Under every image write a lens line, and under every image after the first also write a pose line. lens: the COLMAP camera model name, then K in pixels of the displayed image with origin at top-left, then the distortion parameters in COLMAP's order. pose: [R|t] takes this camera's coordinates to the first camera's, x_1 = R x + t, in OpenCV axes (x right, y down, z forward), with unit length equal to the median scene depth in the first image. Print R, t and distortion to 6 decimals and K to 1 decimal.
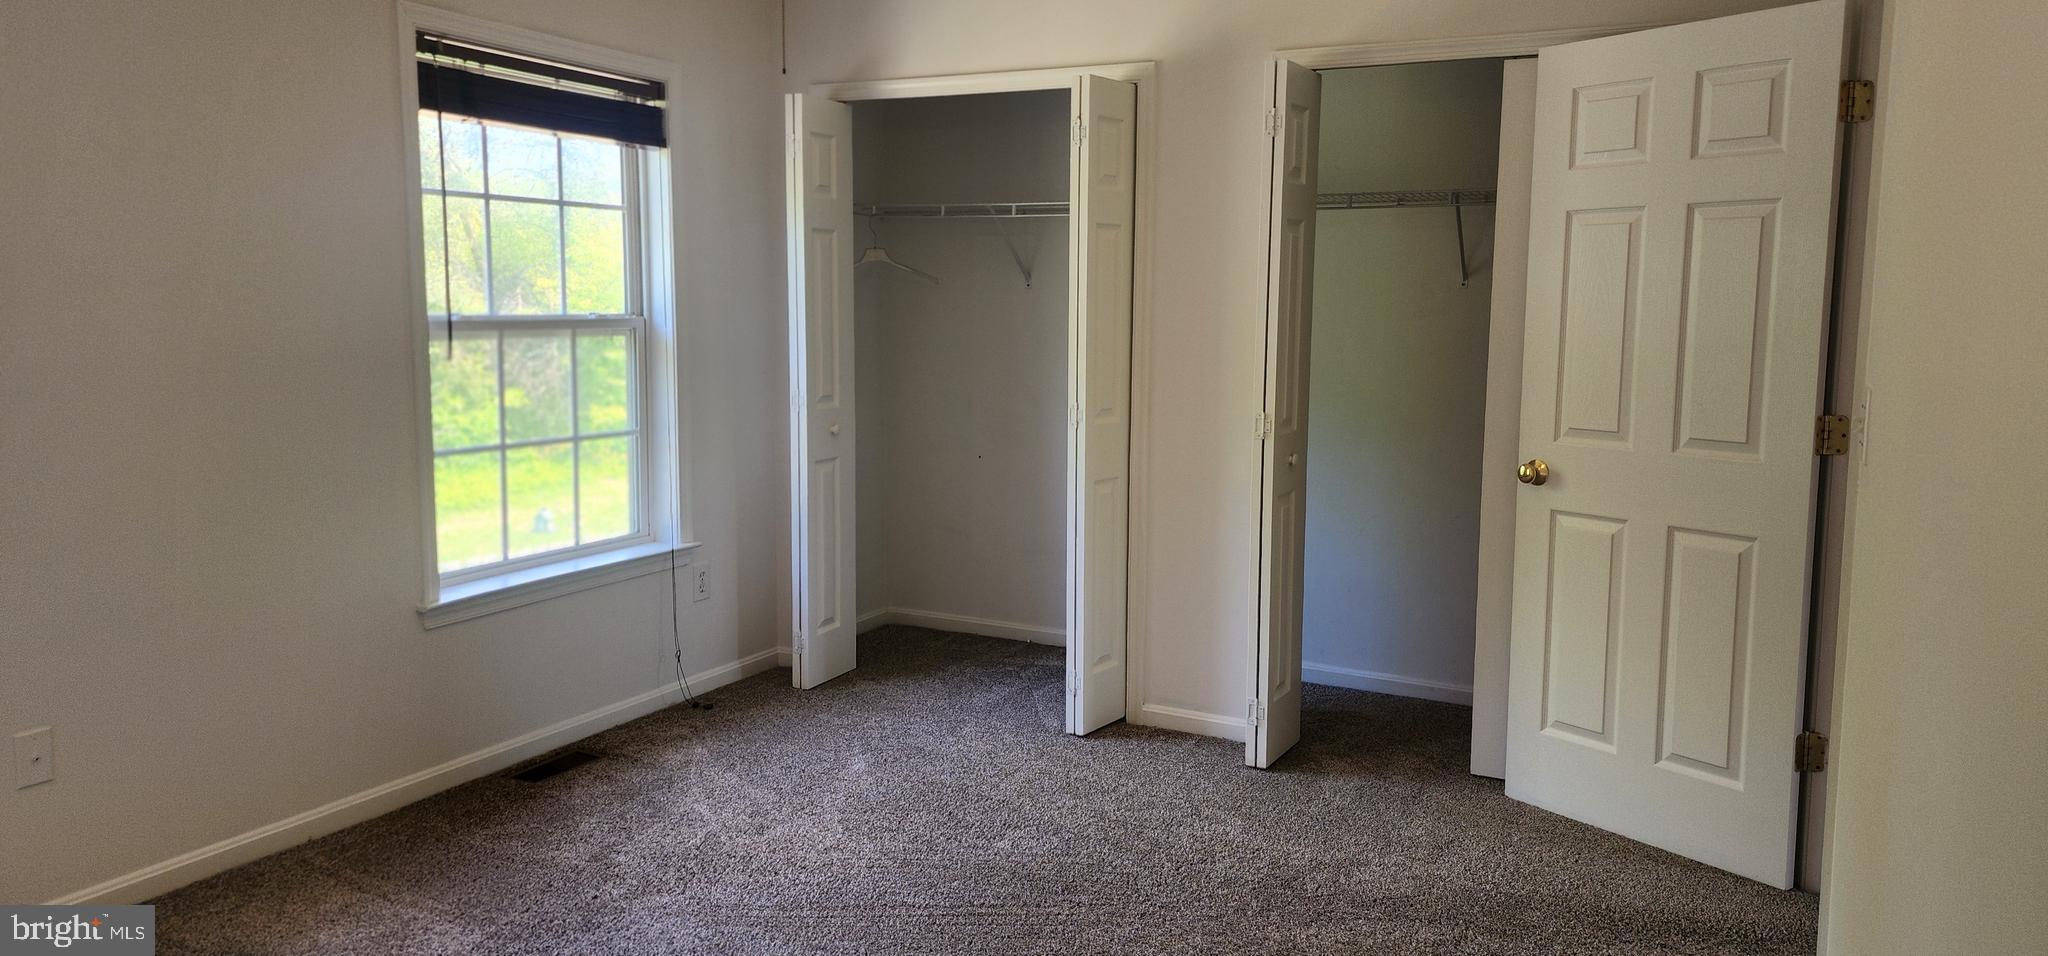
lens RADIAL K [[1391.1, 0, 1030.0], [0, 1391.1, 455.3], [0, 0, 1]] dist [0.088821, -0.062372]
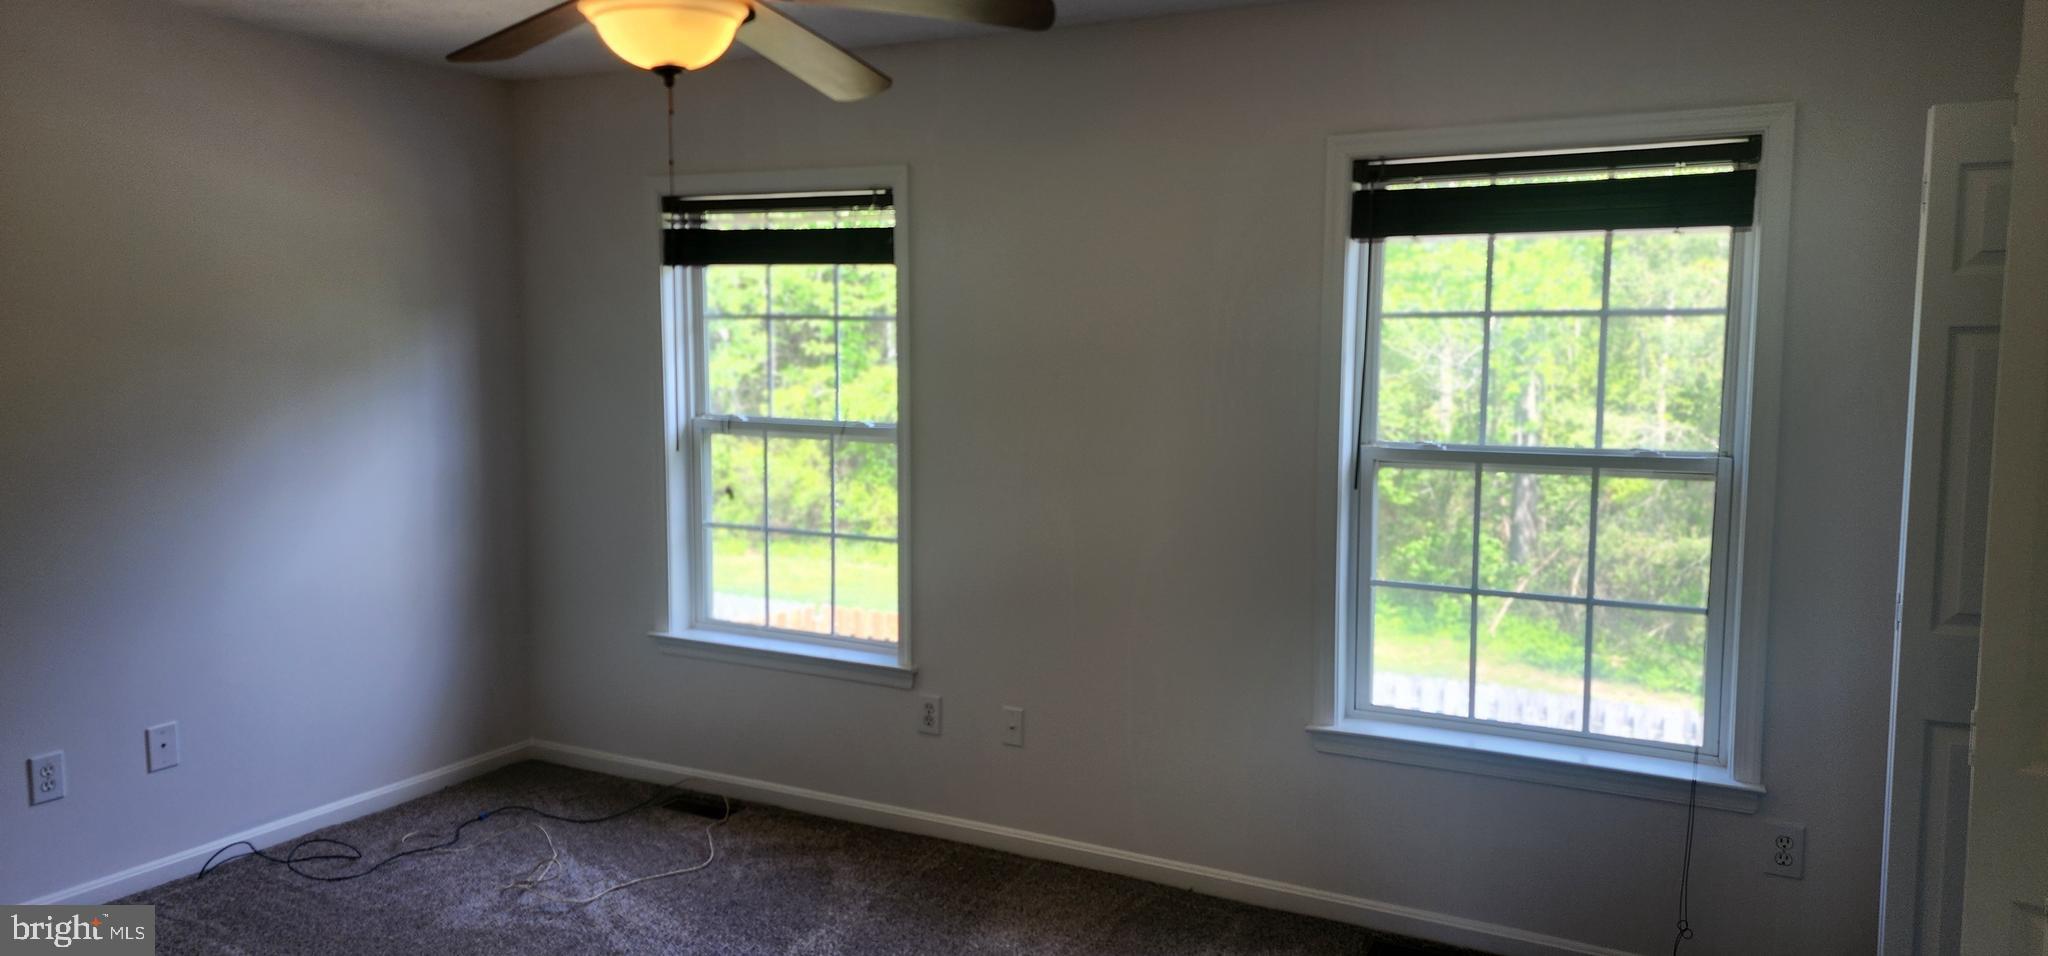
lens RADIAL K [[1213.1, 0, 1061.2], [0, 1213.1, 479.0], [0, 0, 1]] dist [0.067186, -0.107499]
pose [[0.038124, 0.053795, -0.997824, 0.380433], [-0.137145, 0.989382, 0.048100, -0.076646], [0.989817, 0.135013, 0.045097, 0.677947]]
